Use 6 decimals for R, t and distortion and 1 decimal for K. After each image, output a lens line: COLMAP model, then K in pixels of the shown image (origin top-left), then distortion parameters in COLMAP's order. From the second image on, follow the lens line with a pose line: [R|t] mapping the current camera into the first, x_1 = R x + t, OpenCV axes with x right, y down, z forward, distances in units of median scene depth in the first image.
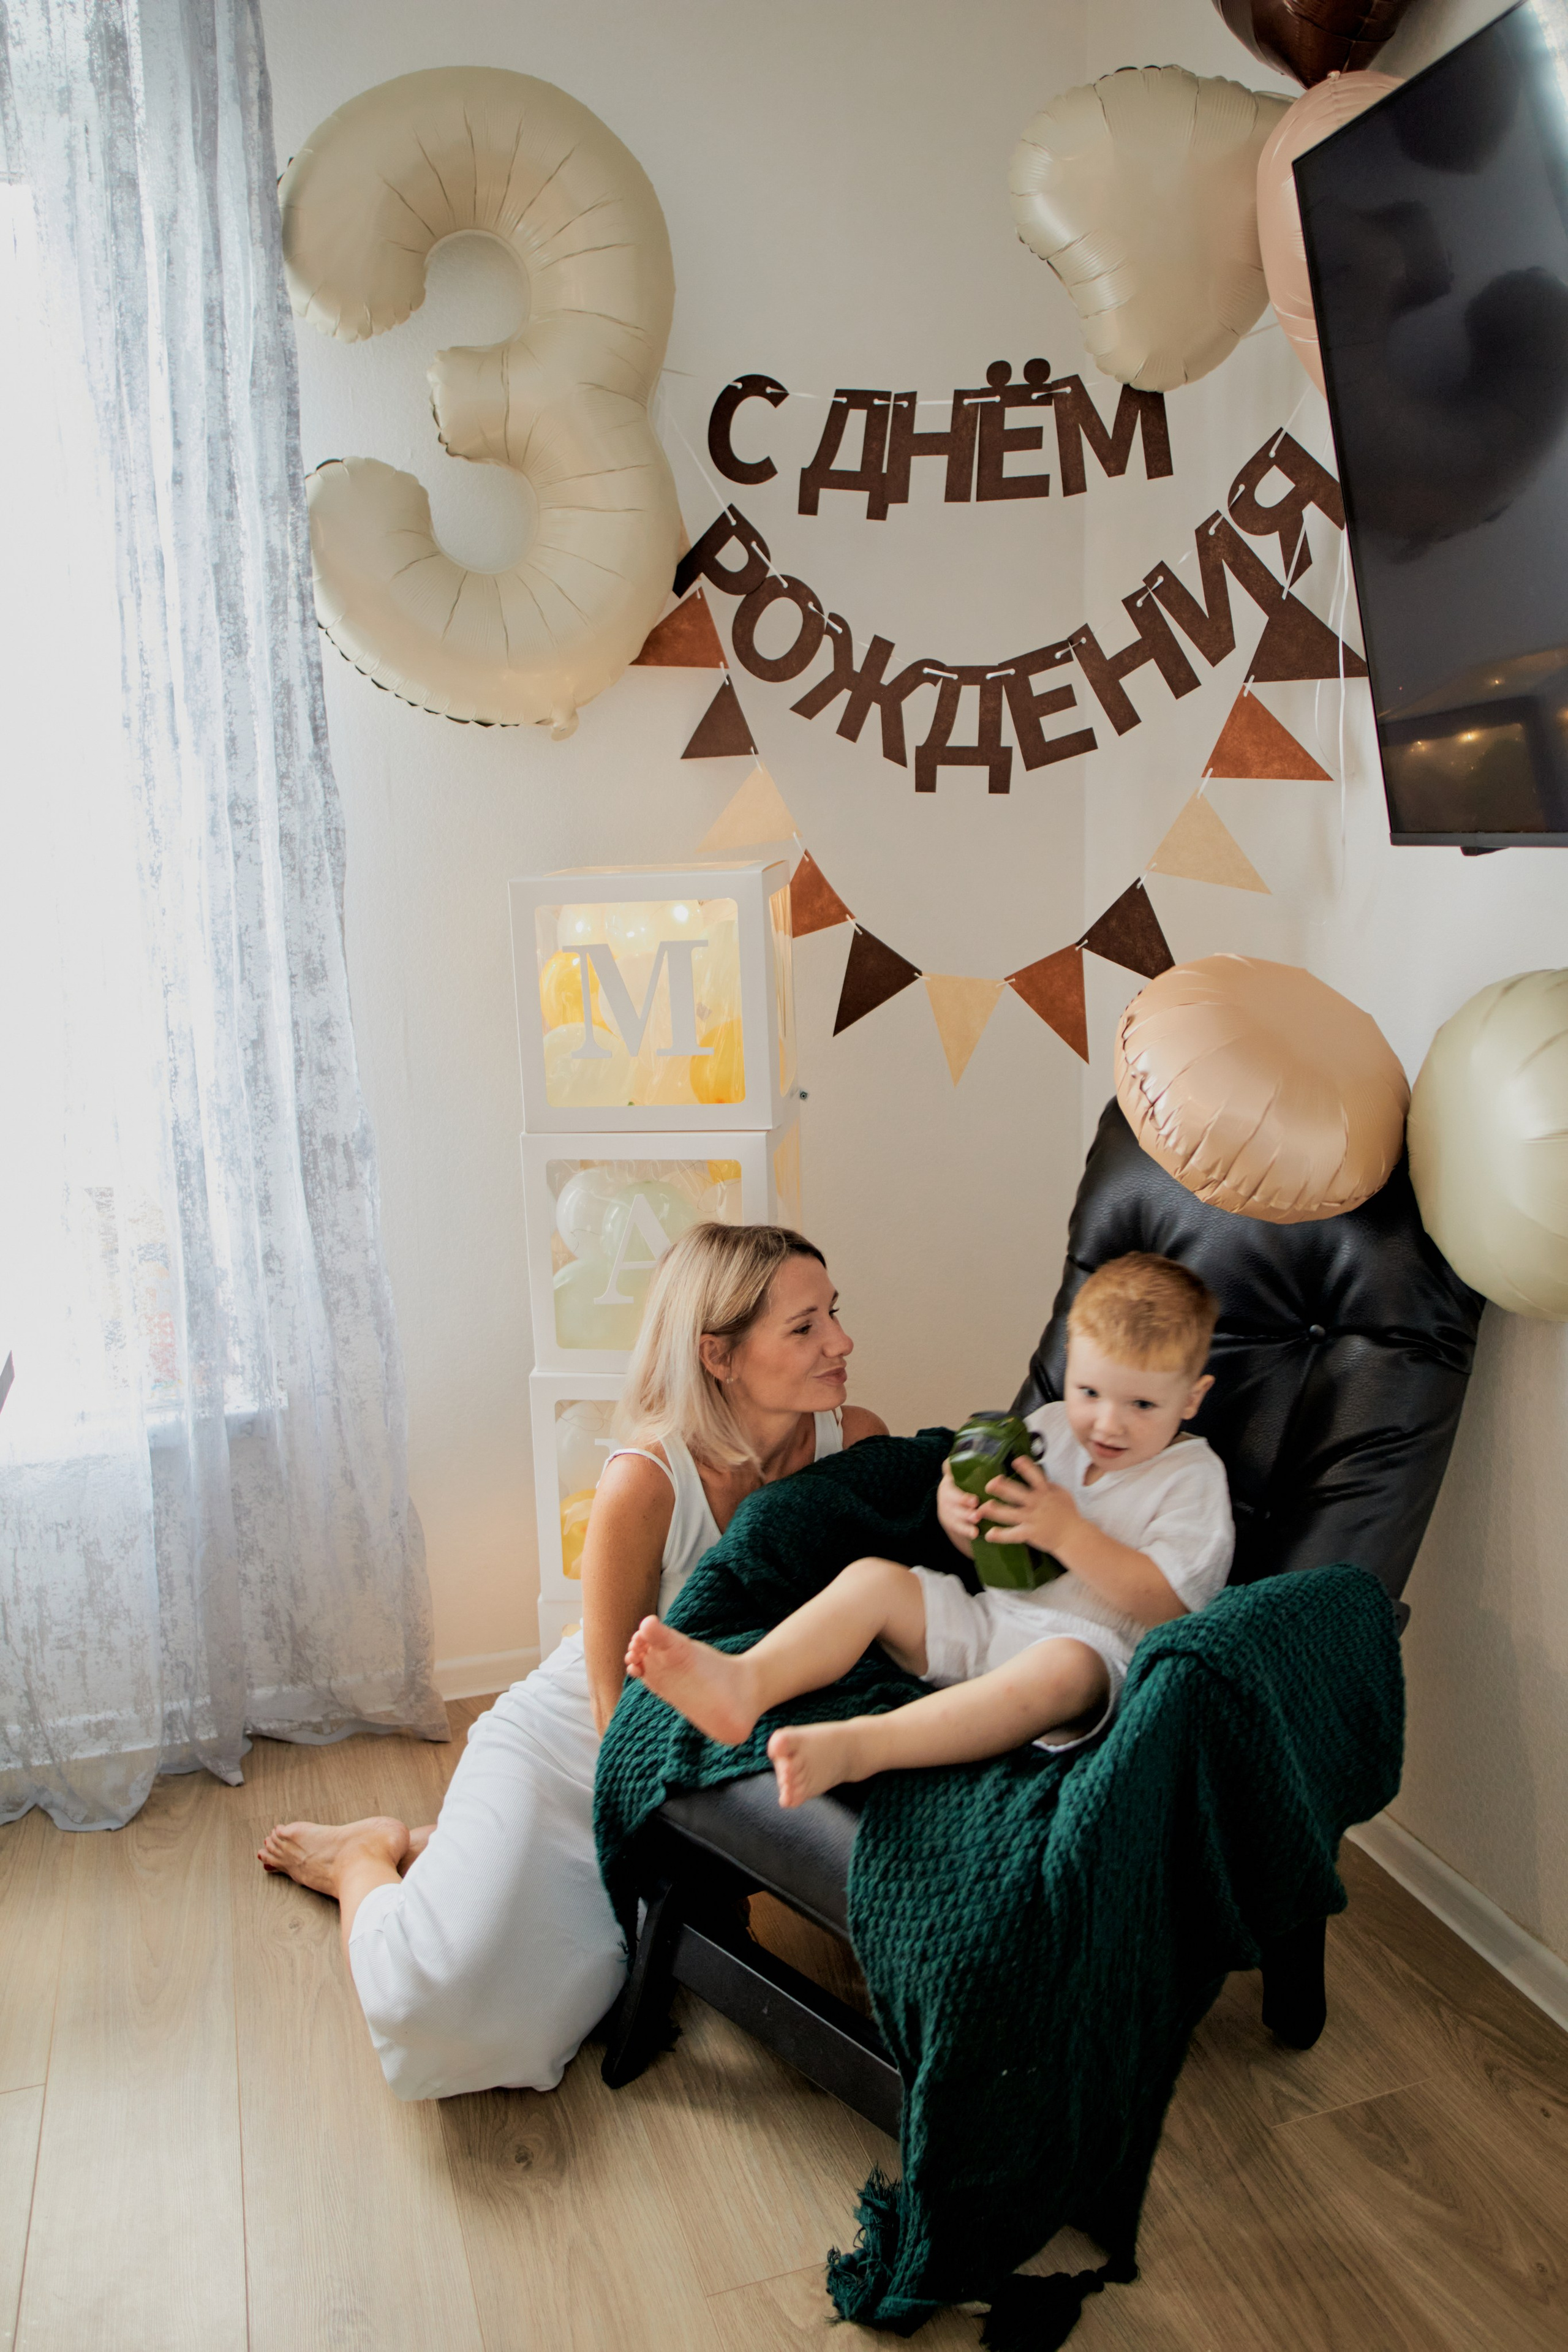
lens RADIAL K [[1730.9, 0, 784.8], [0, 1730.9, 1164.2], [0, 0, 1]] dist [-0.107502, 0.068169]
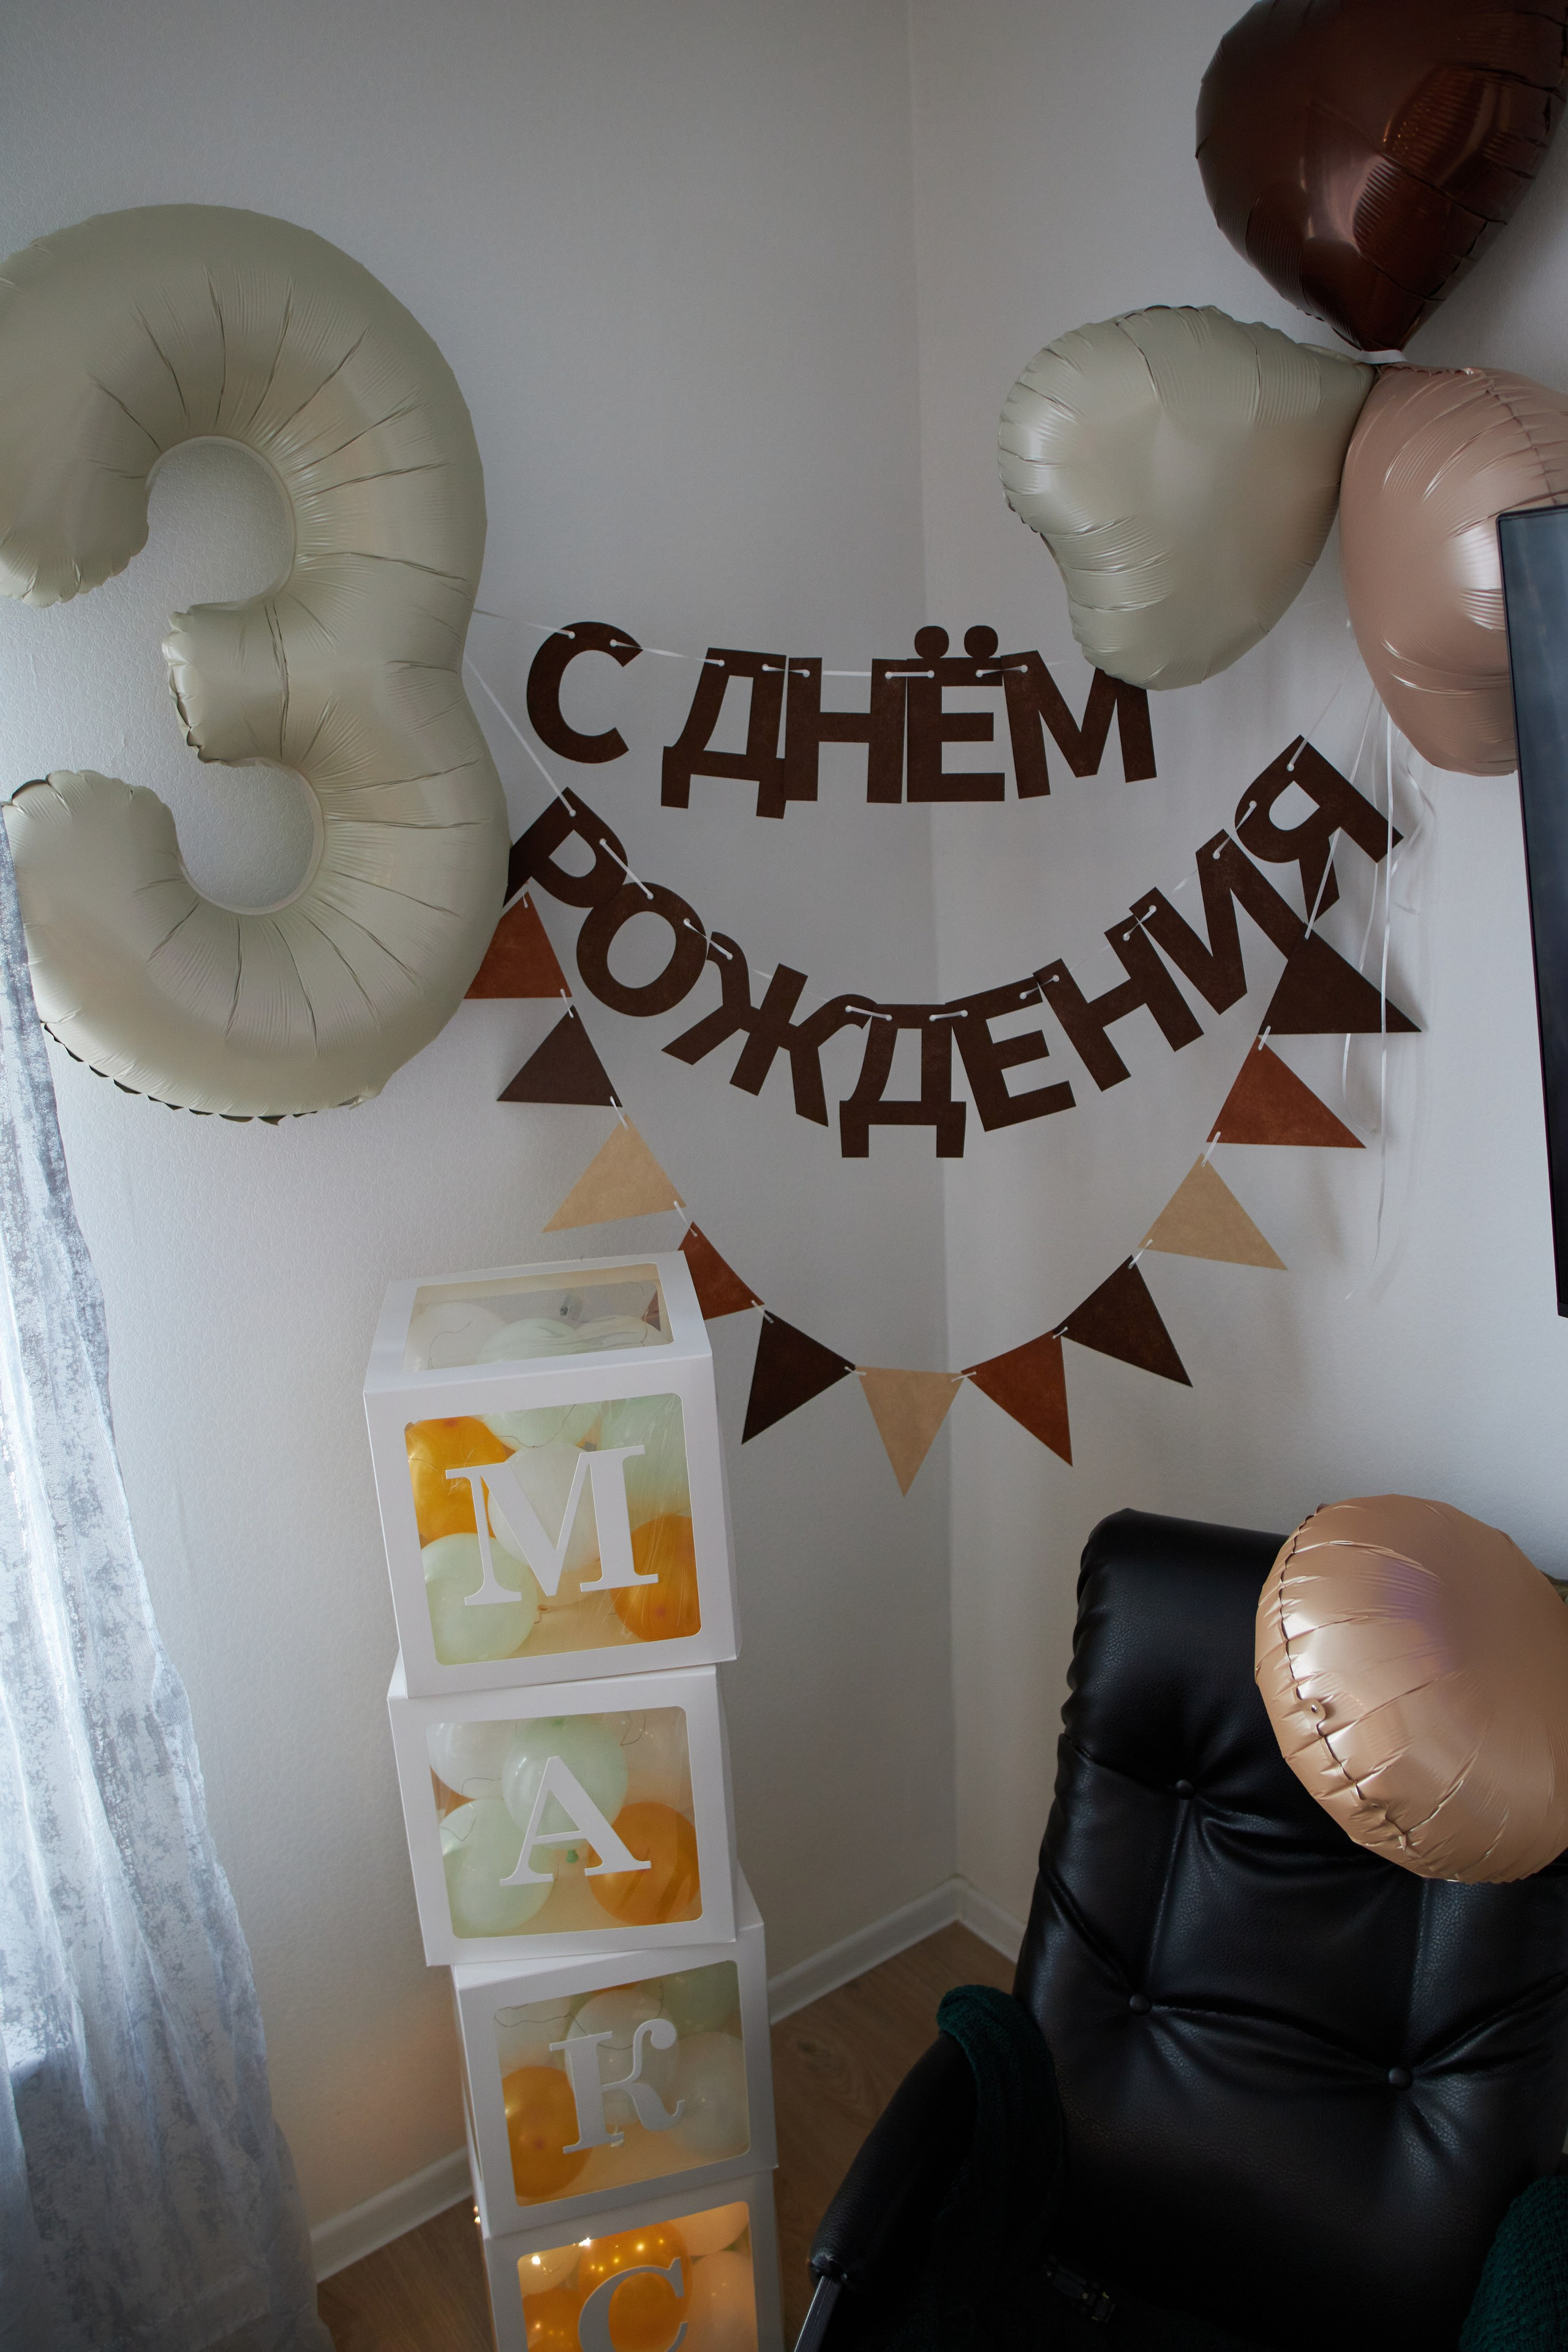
lens RADIAL K [[1730.9, 0, 782.5], [0, 1730.9, 1164.8], [0, 0, 1]] dist [-0.107502, 0.068169]
pose [[0.949728, -0.101374, 0.296210, -0.194532], [0.089972, 0.994591, 0.051910, -0.264820], [-0.299870, -0.022650, 0.953711, 0.248256]]
